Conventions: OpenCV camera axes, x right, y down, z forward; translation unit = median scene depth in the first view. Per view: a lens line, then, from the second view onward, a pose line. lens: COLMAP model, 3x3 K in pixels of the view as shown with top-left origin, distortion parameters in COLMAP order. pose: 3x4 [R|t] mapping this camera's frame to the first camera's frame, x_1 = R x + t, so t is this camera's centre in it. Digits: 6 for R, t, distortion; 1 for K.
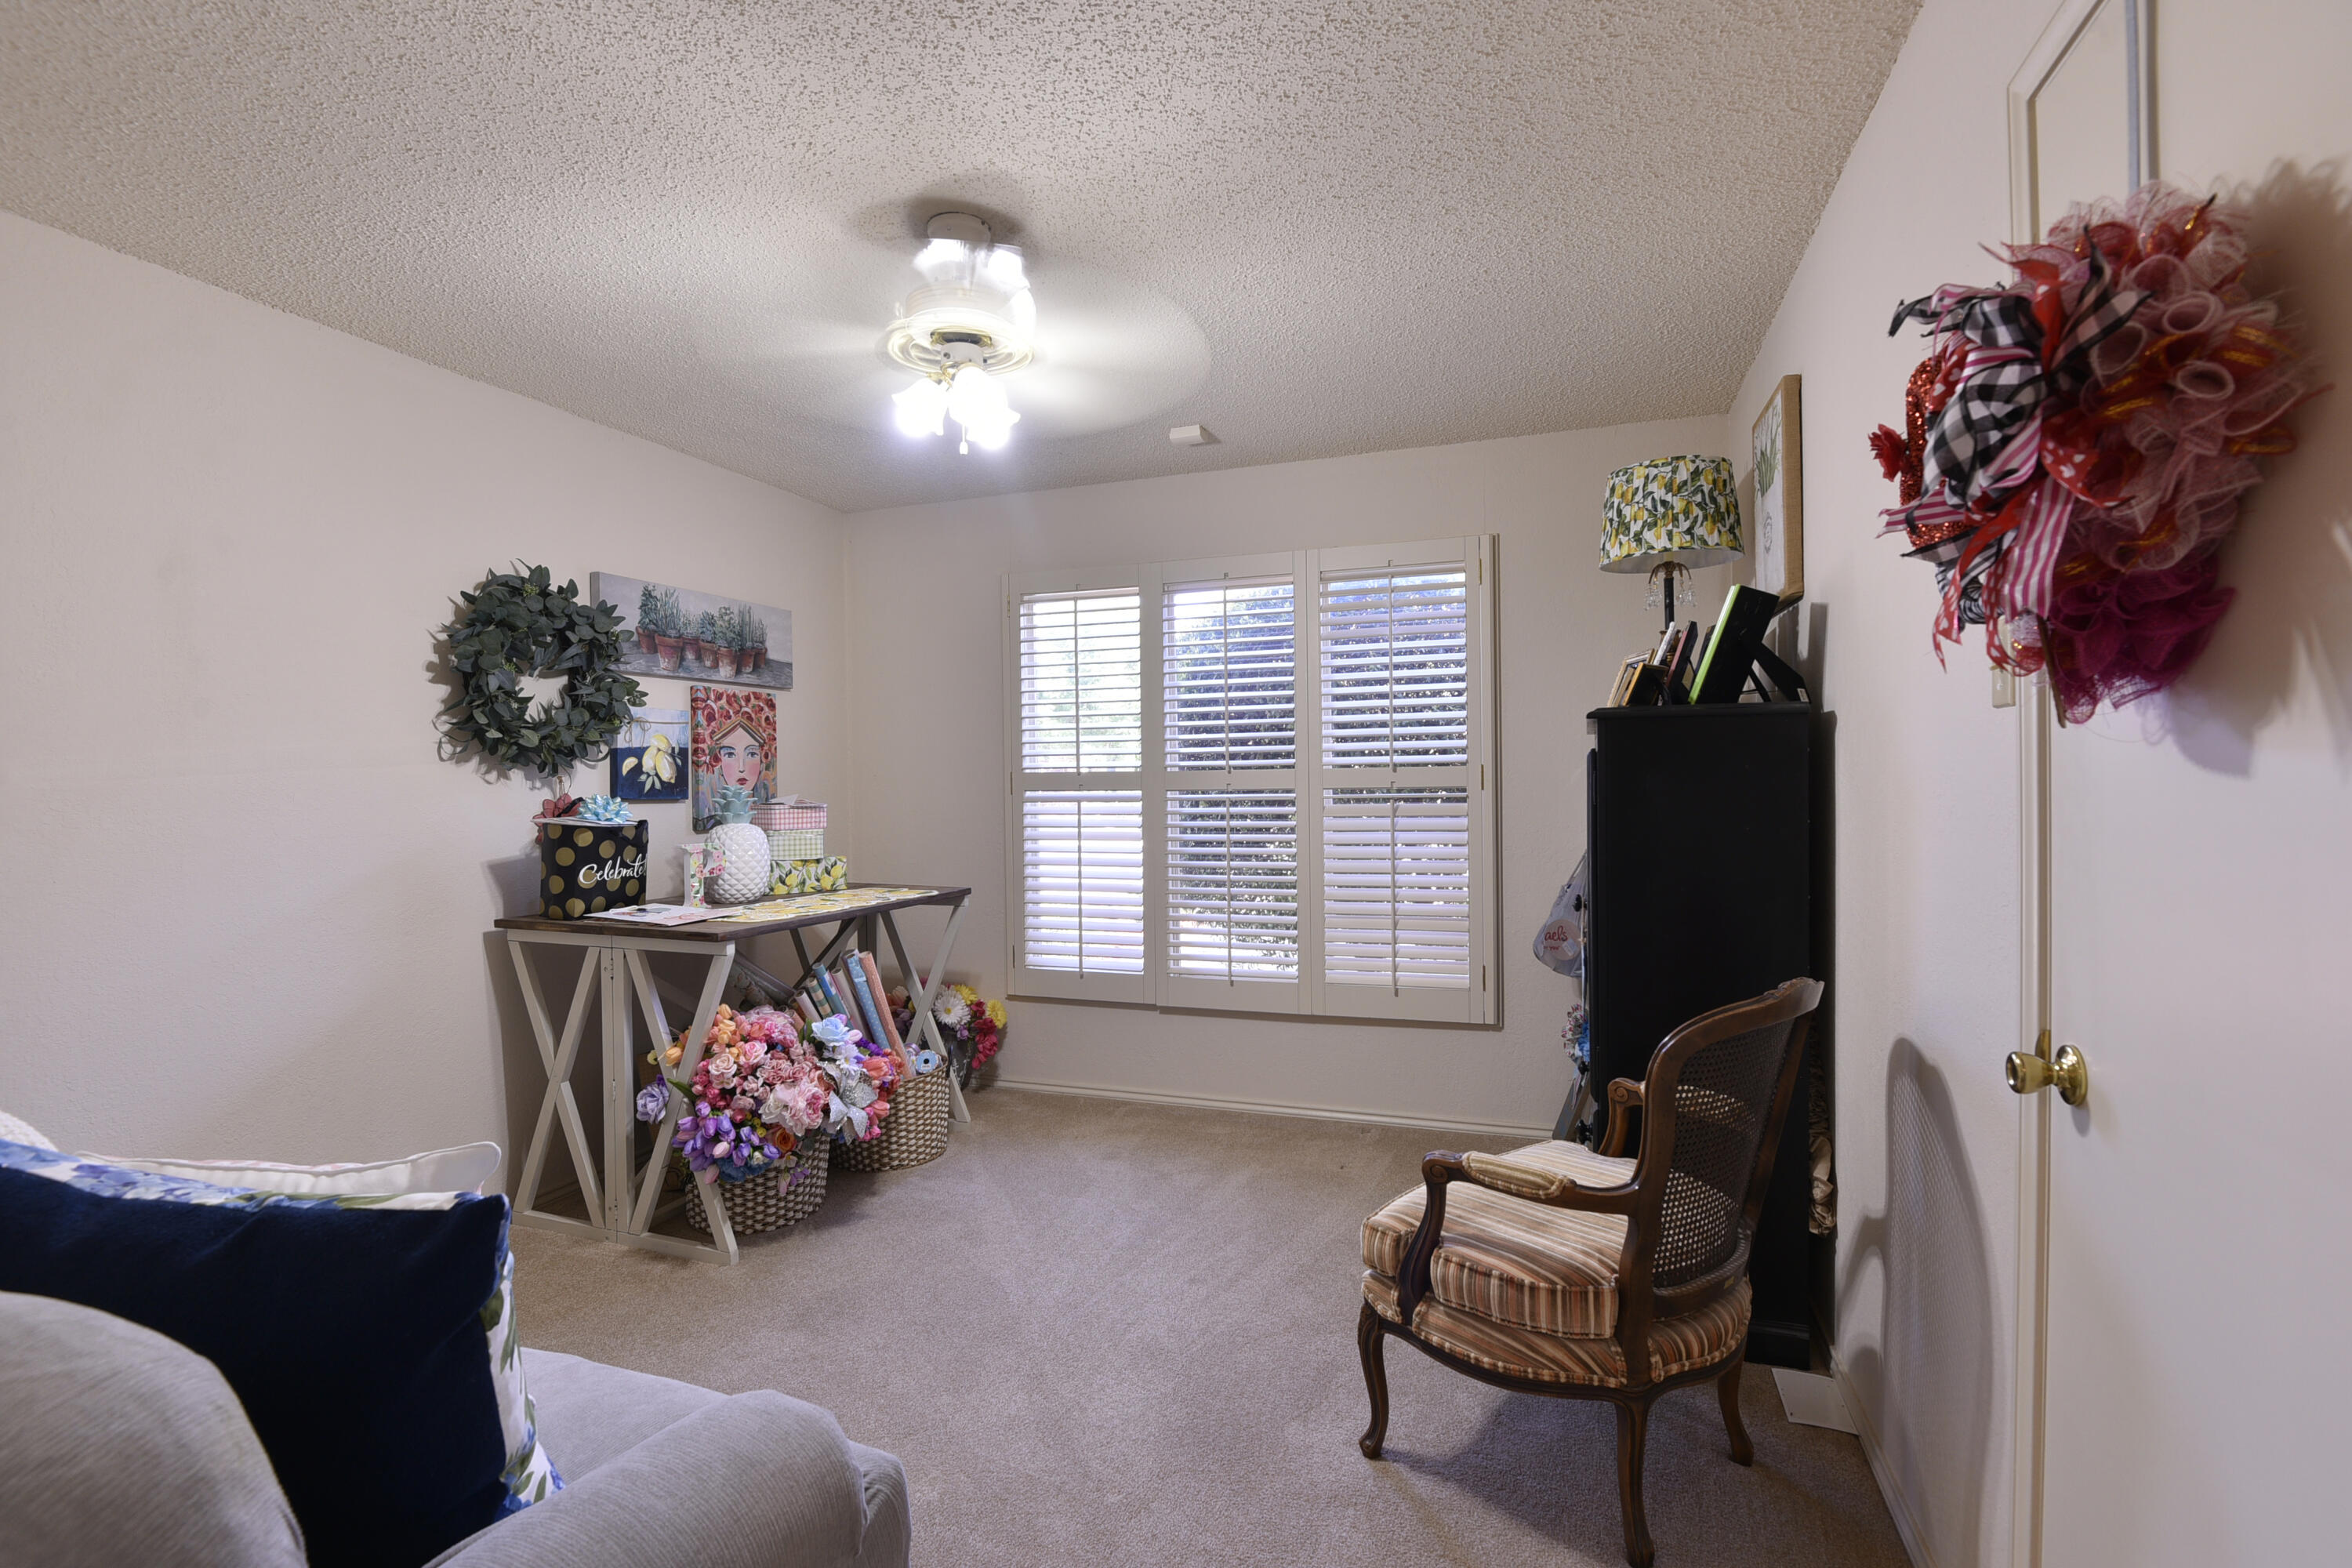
lens RADIAL K [[1084.4, 0, 1179.8], [0, 1084.4, 786.5], [0, 0, 1]] dist [-0.011251, -0.001786]
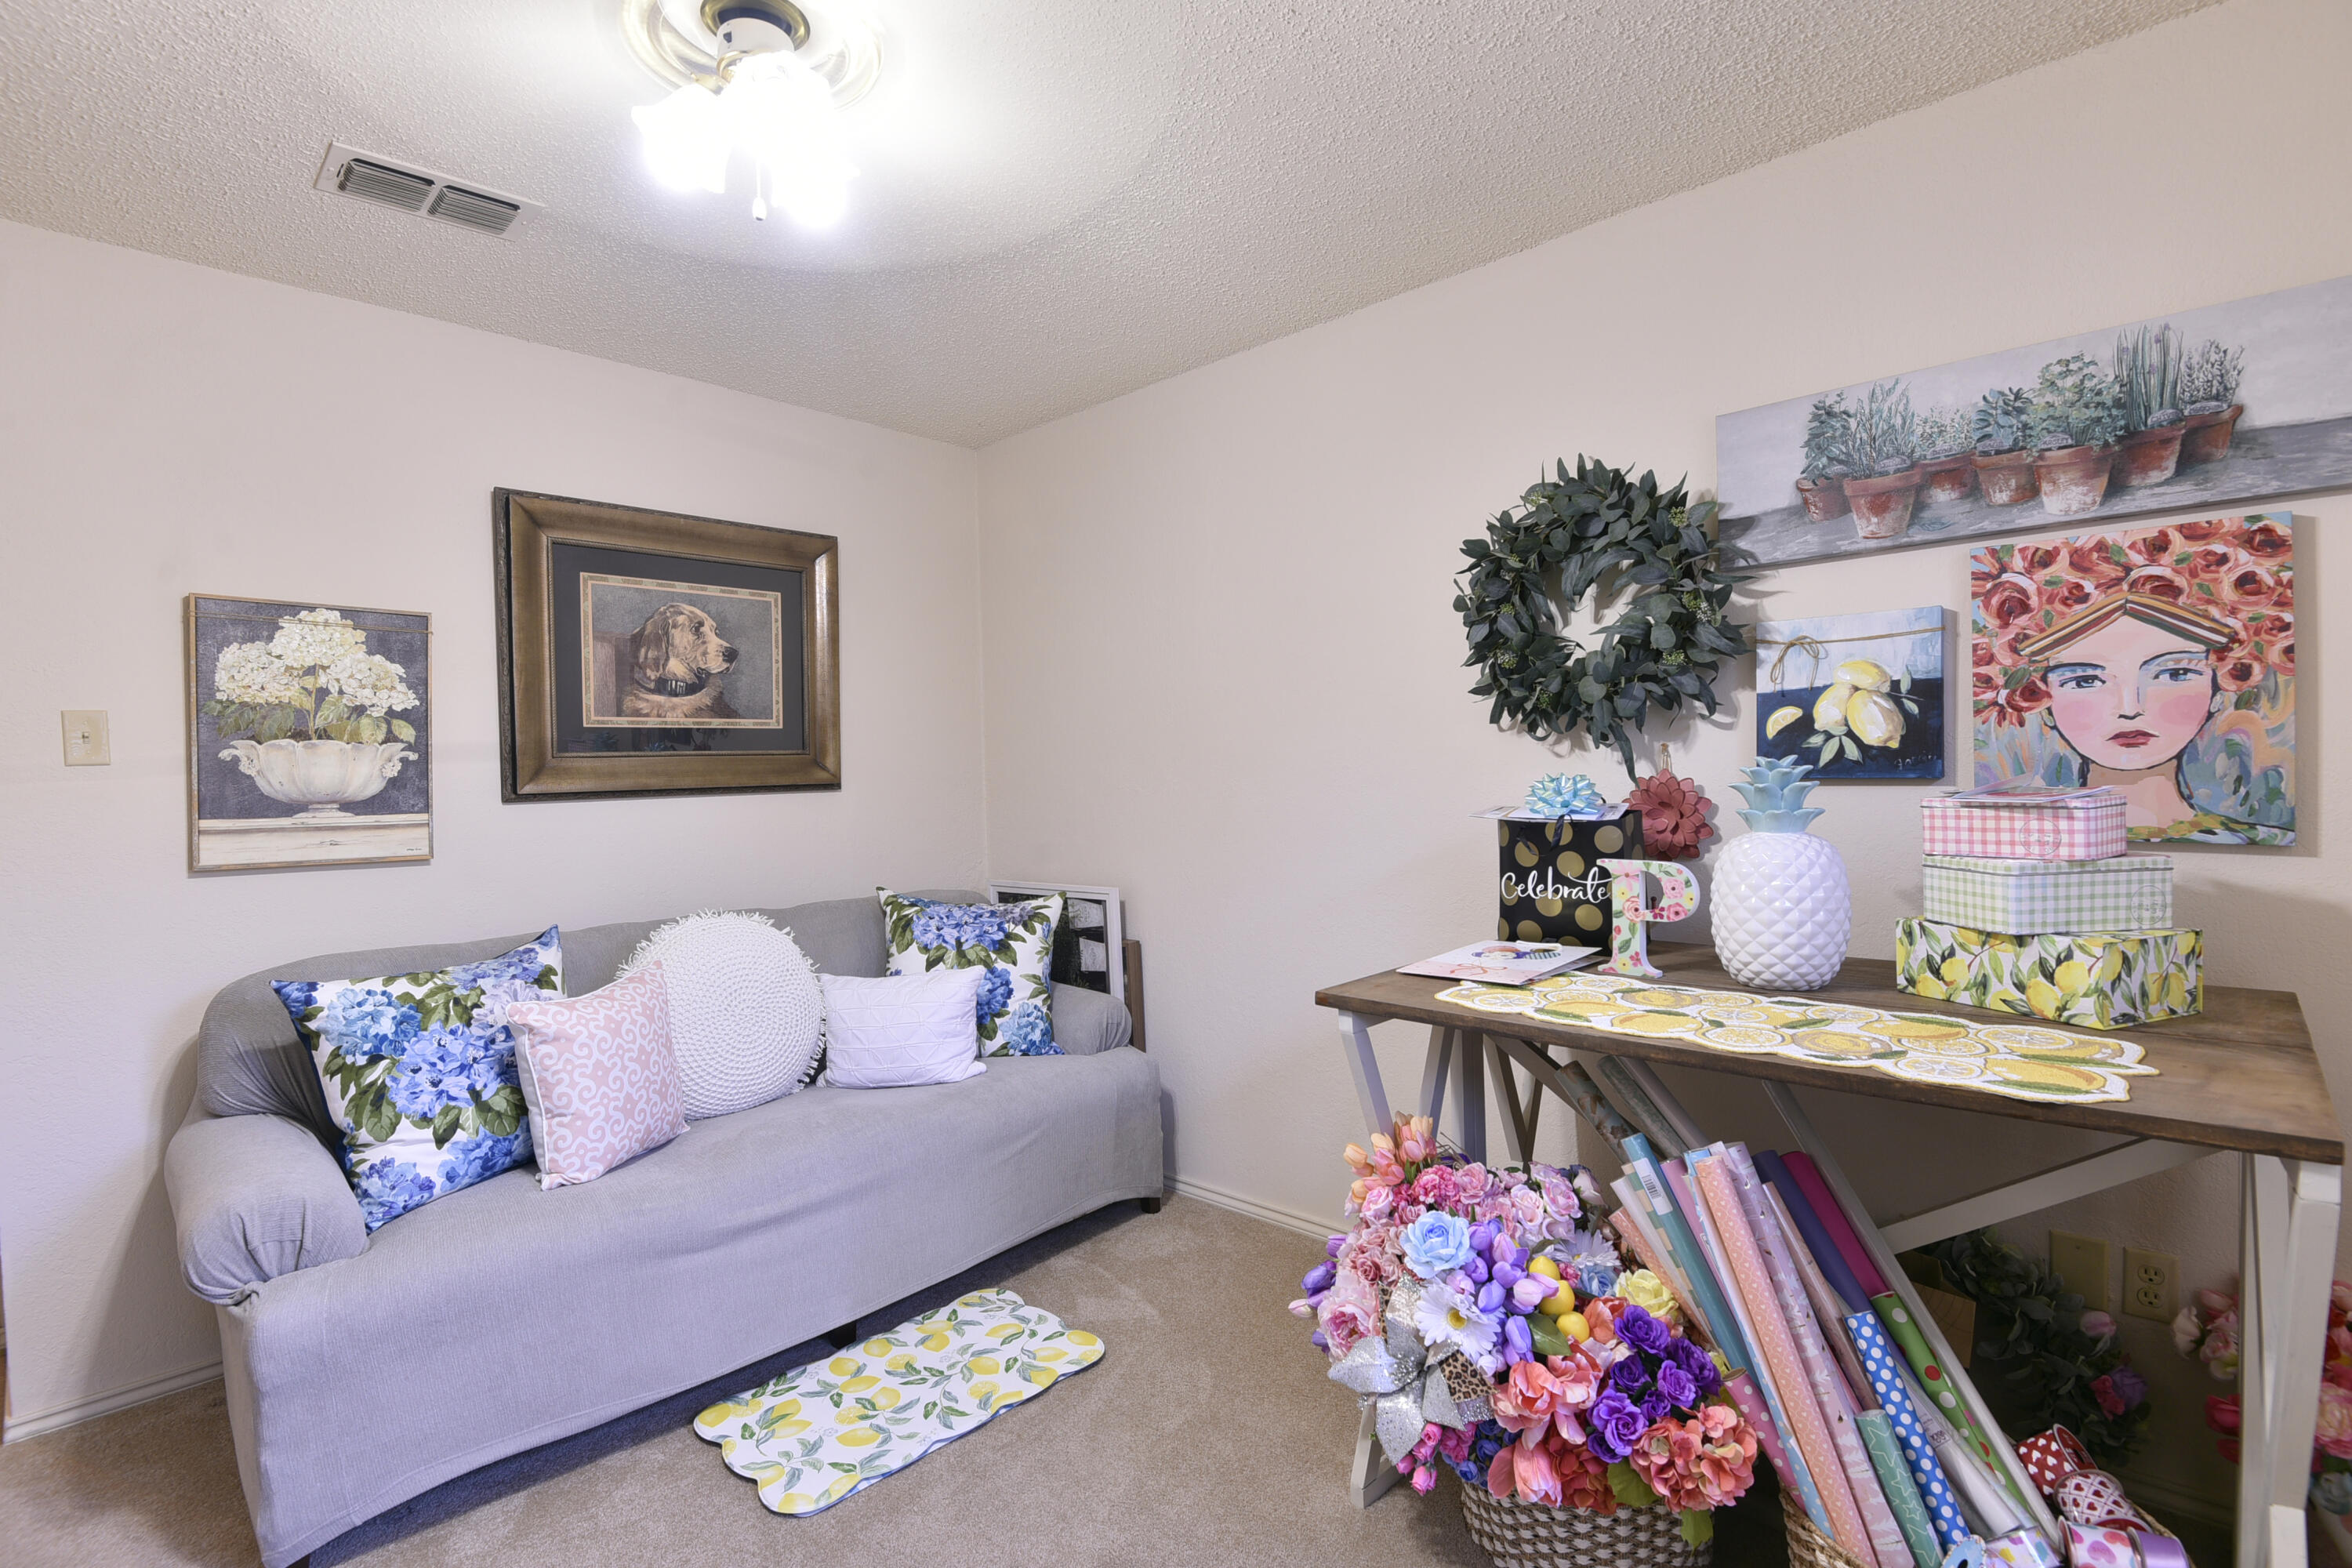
lens RADIAL K [[1084.4, 0, 1177.7], [0, 1084.4, 782.2], [0, 0, 1]] dist [-0.011251, -0.001786]
pose [[-0.388435, 0.026952, -0.921082, 0.155466], [0.022227, 0.999555, 0.019875, -0.004835], [0.921208, -0.012753, -0.388861, 0.875317]]
